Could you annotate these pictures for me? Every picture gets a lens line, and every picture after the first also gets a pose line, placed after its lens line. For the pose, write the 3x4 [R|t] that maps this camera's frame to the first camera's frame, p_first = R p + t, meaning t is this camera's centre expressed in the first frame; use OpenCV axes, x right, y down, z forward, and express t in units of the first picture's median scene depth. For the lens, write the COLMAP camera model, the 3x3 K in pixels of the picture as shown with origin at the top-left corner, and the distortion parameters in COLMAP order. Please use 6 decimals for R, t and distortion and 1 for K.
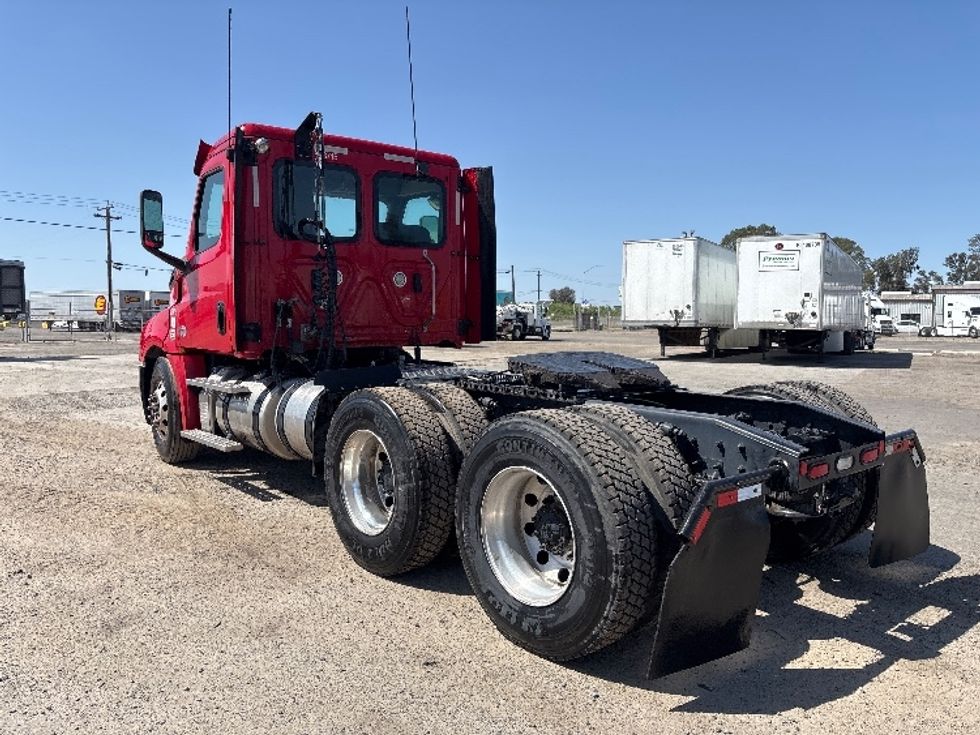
lens RADIAL K [[714.1, 0, 490.3], [0, 714.1, 362.2], [0, 0, 1]] dist [-0.001689, -0.000423]
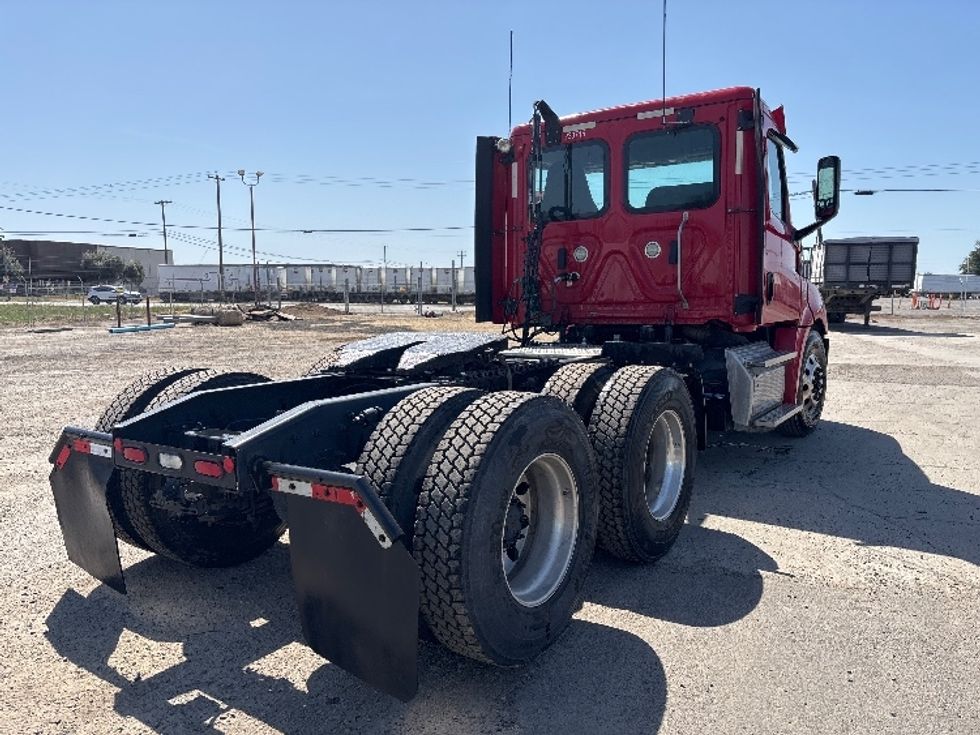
lens RADIAL K [[728.6, 0, 490.0], [0, 728.6, 367.5], [0, 0, 1]] dist [-0.014837, -0.002168]
pose [[0.291387, 0.087112, -0.952631, 0.732247], [-0.047857, 0.995926, 0.076432, -0.030047], [0.955407, 0.023319, 0.294369, 0.562169]]
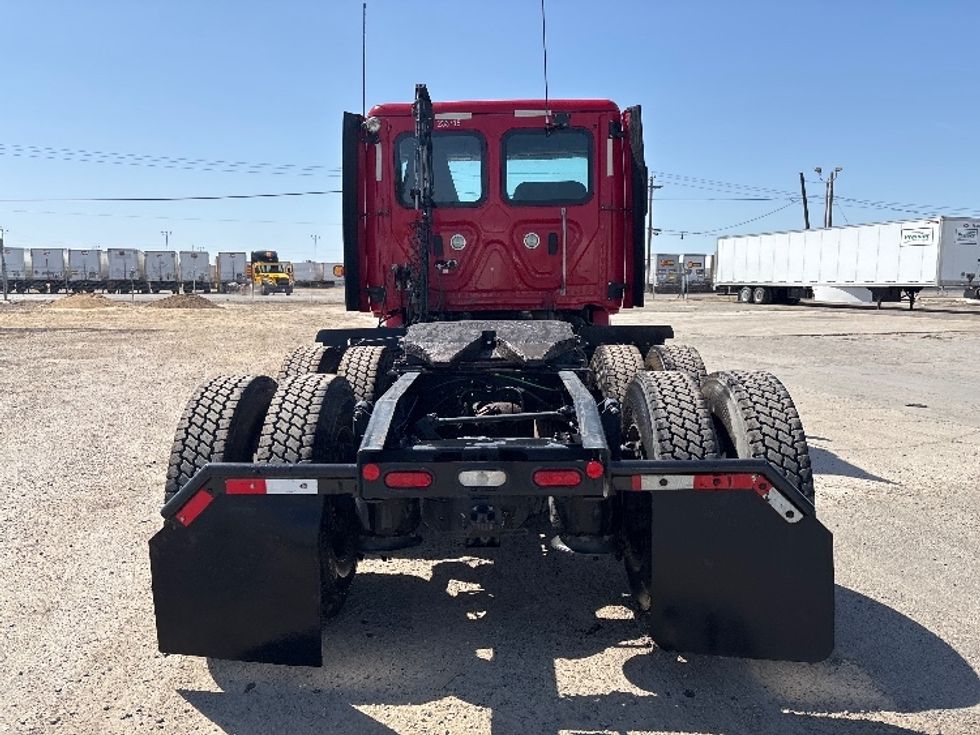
lens RADIAL K [[718.3, 0, 490.0], [0, 718.3, 367.5], [0, 0, 1]] dist [0.002454, -0.001749]
pose [[0.760104, 0.069350, -0.646090, 0.492214], [-0.030197, 0.996984, 0.071488, -0.013281], [0.649099, -0.034828, 0.759906, 0.228658]]
